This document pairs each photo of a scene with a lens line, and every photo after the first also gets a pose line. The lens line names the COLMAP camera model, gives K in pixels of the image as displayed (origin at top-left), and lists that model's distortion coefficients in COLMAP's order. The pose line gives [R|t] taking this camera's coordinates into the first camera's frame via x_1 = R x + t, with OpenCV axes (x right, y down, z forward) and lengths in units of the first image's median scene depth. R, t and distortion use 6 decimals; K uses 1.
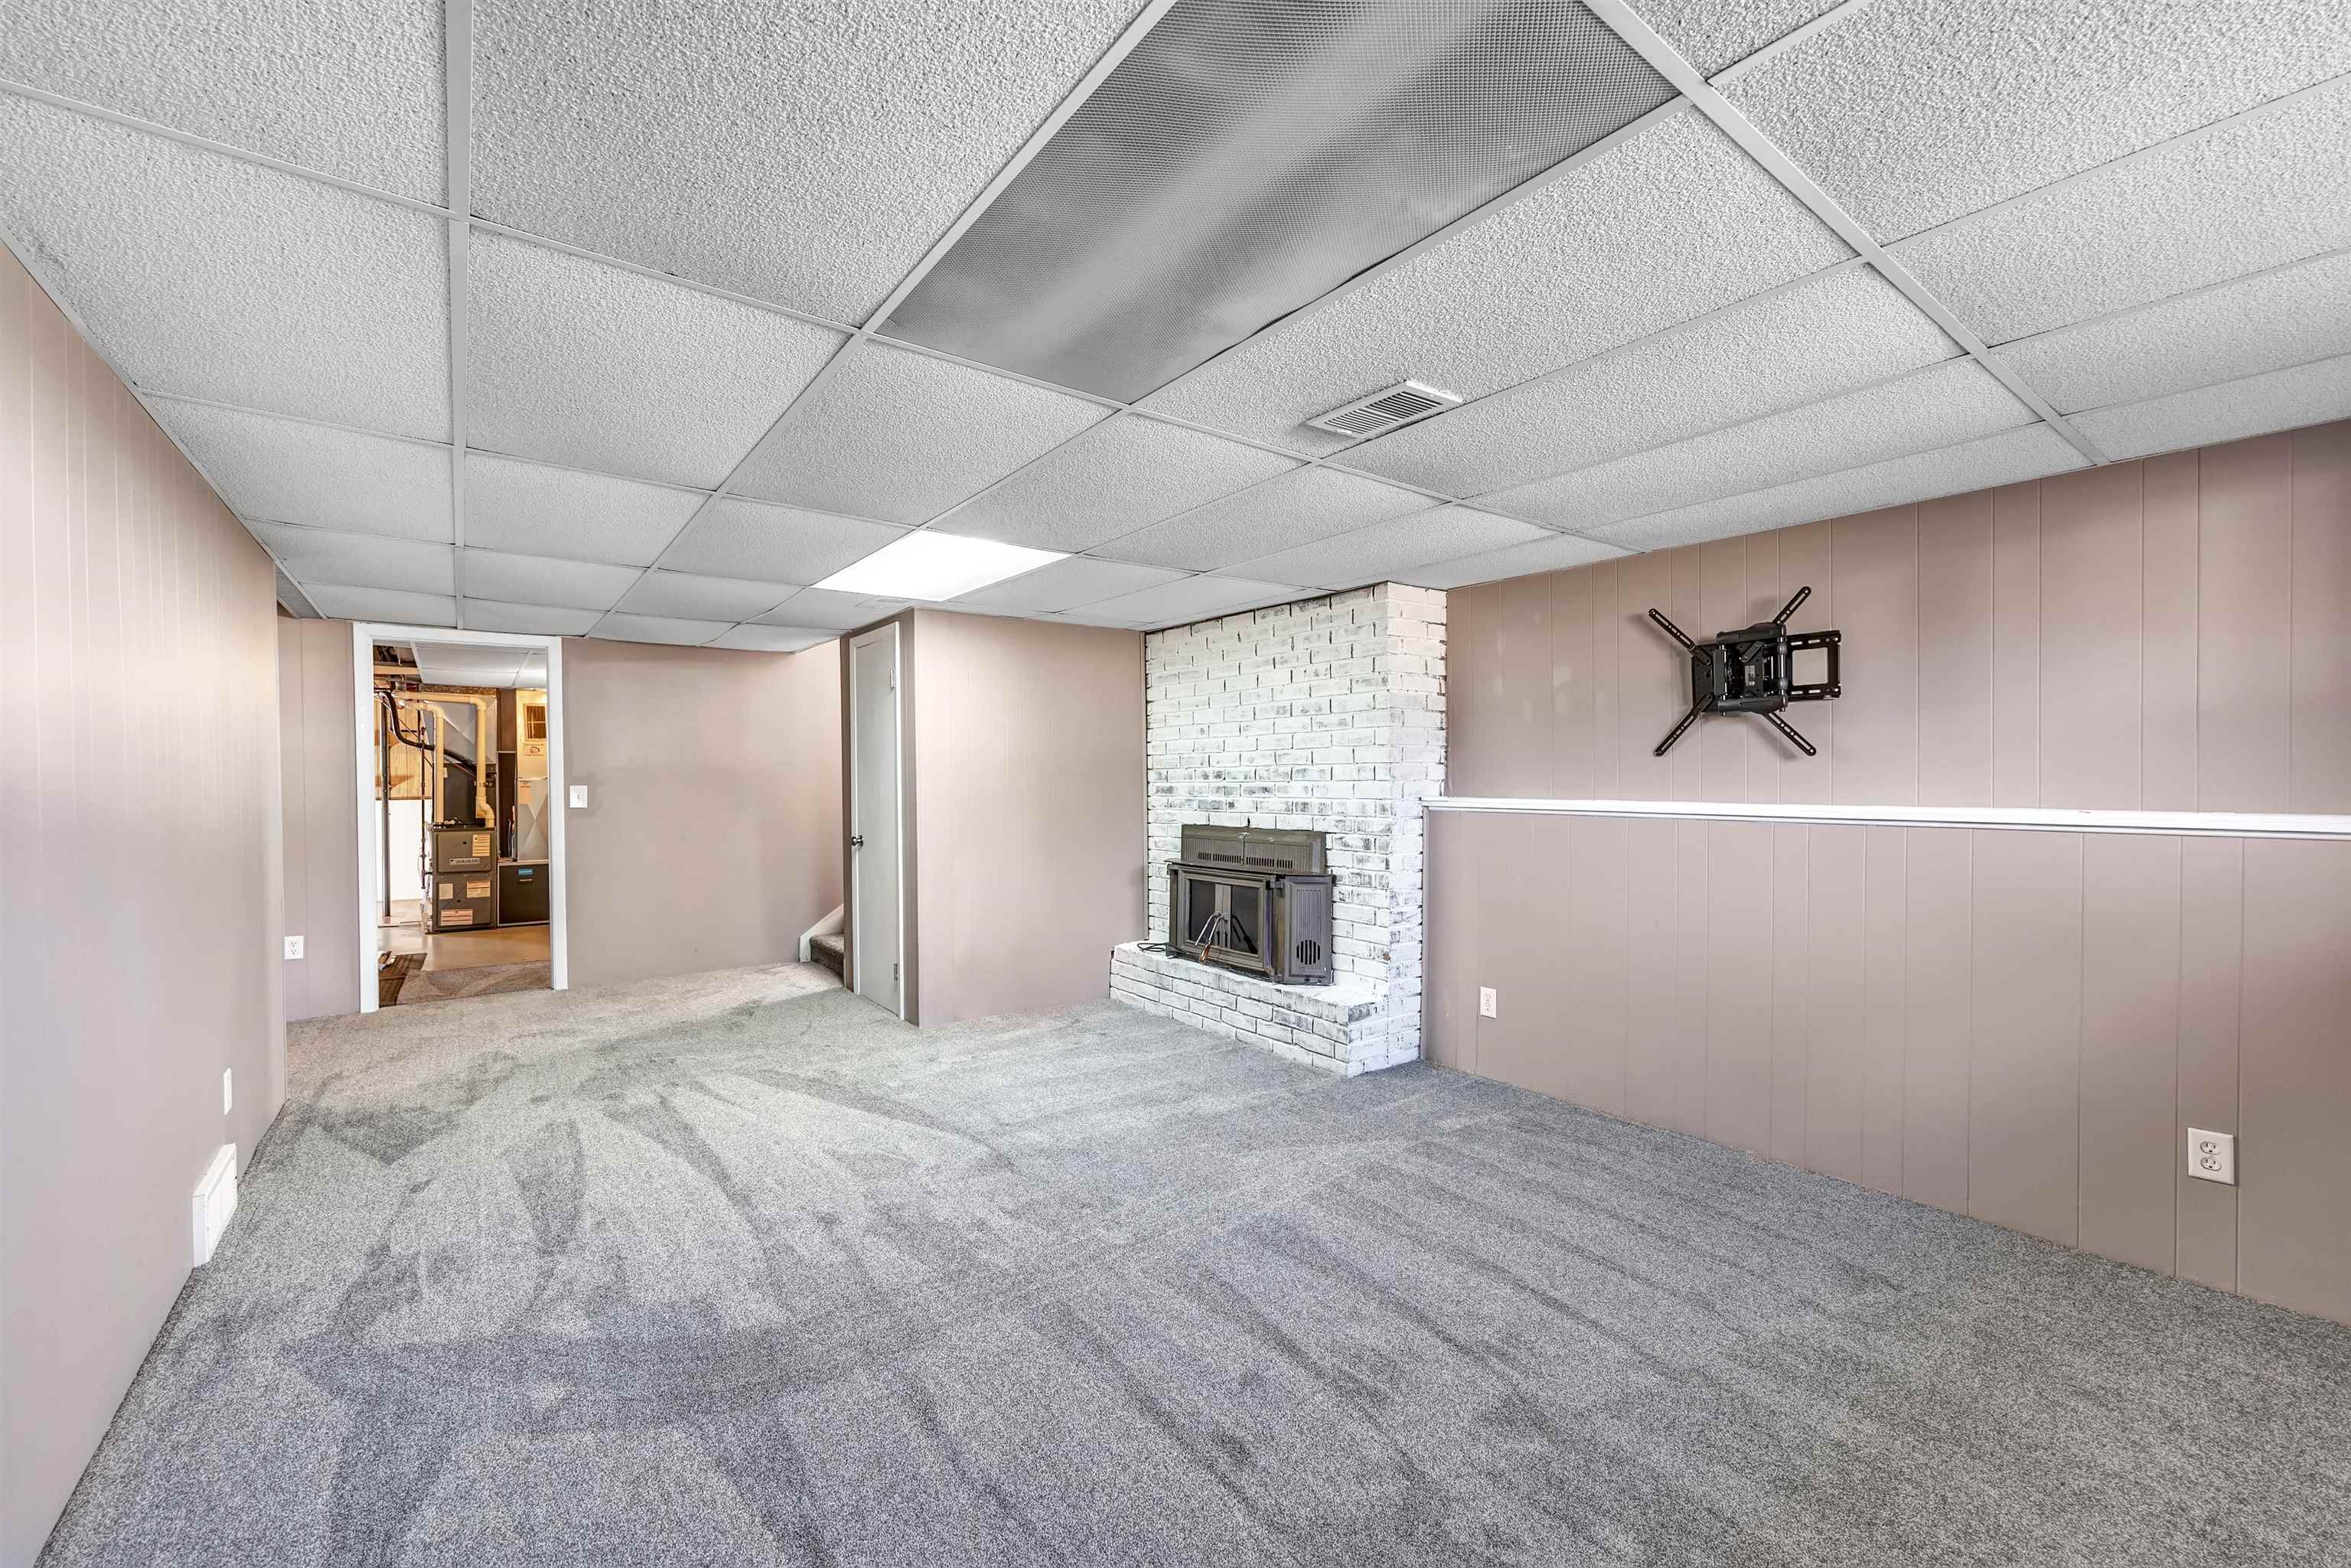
lens RADIAL K [[957.8, 0, 1164.6], [0, 957.8, 794.0], [0, 0, 1]] dist [-0.000644, 0.000008]
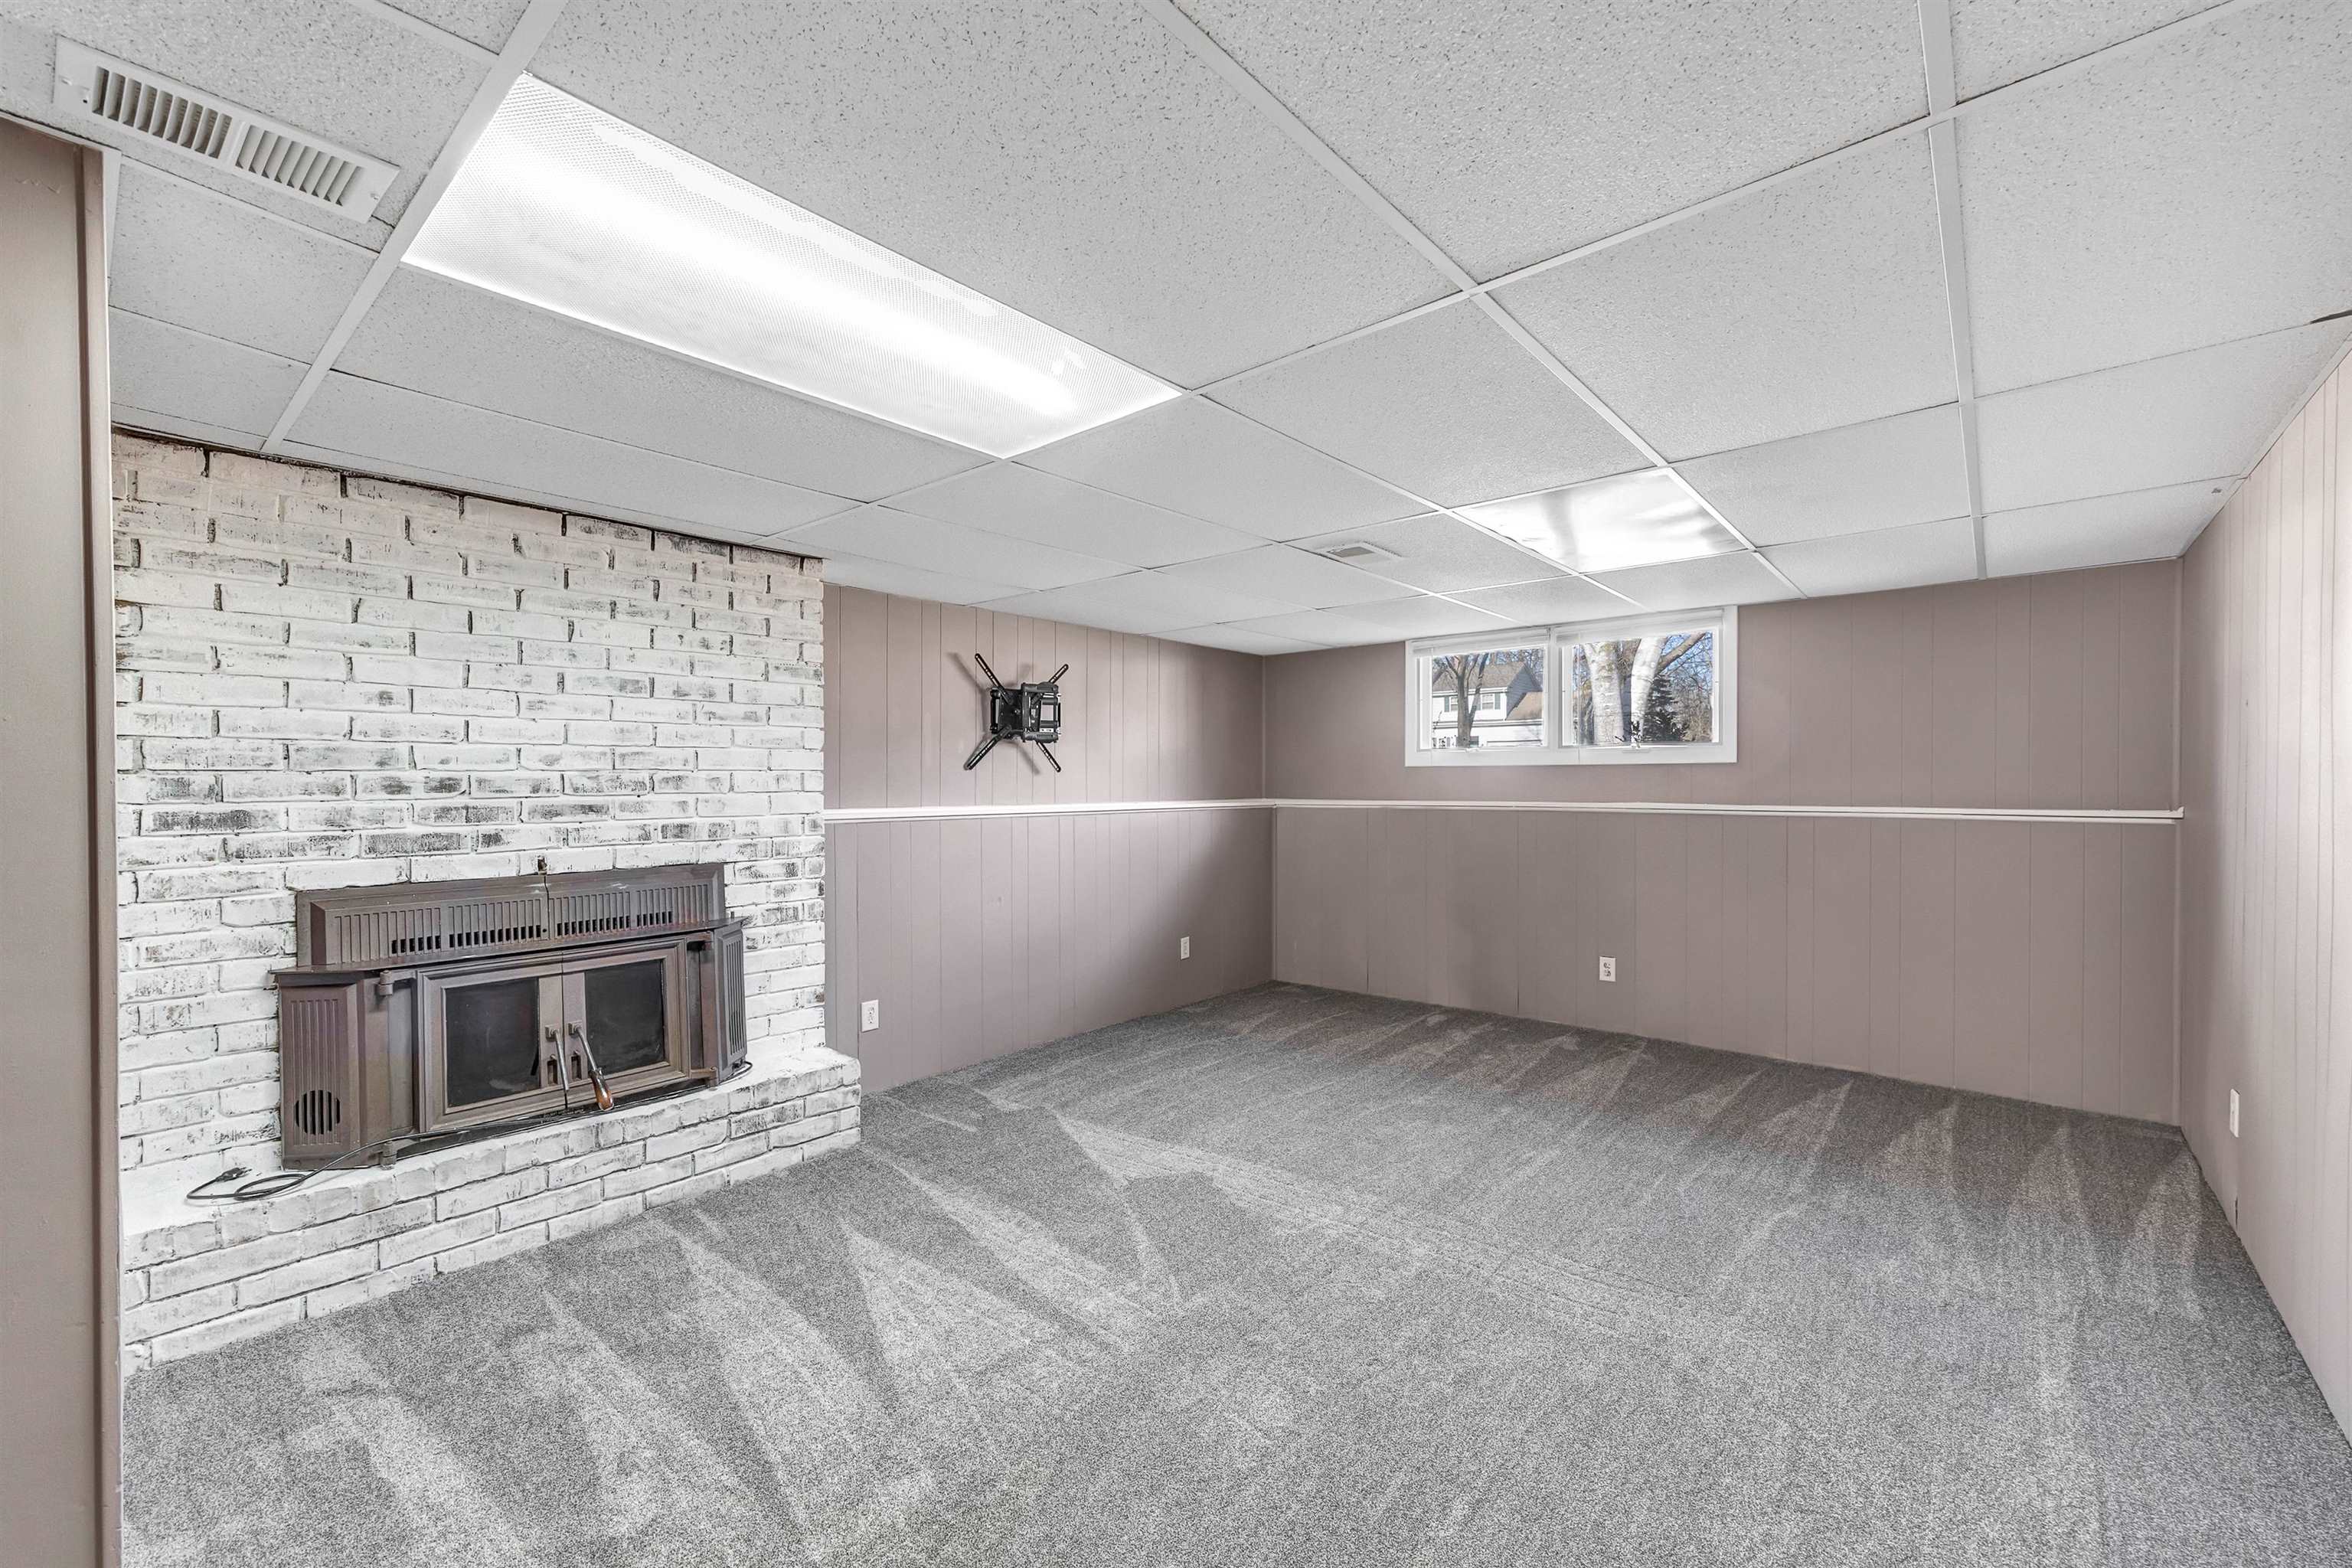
lens RADIAL K [[958.3, 0, 1165.1], [0, 958.3, 794.0], [0, 0, 1]] dist [-0.000644, 0.000008]
pose [[-0.216119, -0.005820, 0.976350, -0.605200], [0.024704, 0.999630, 0.011427, -0.012378], [-0.976054, 0.026589, -0.215896, 0.800367]]
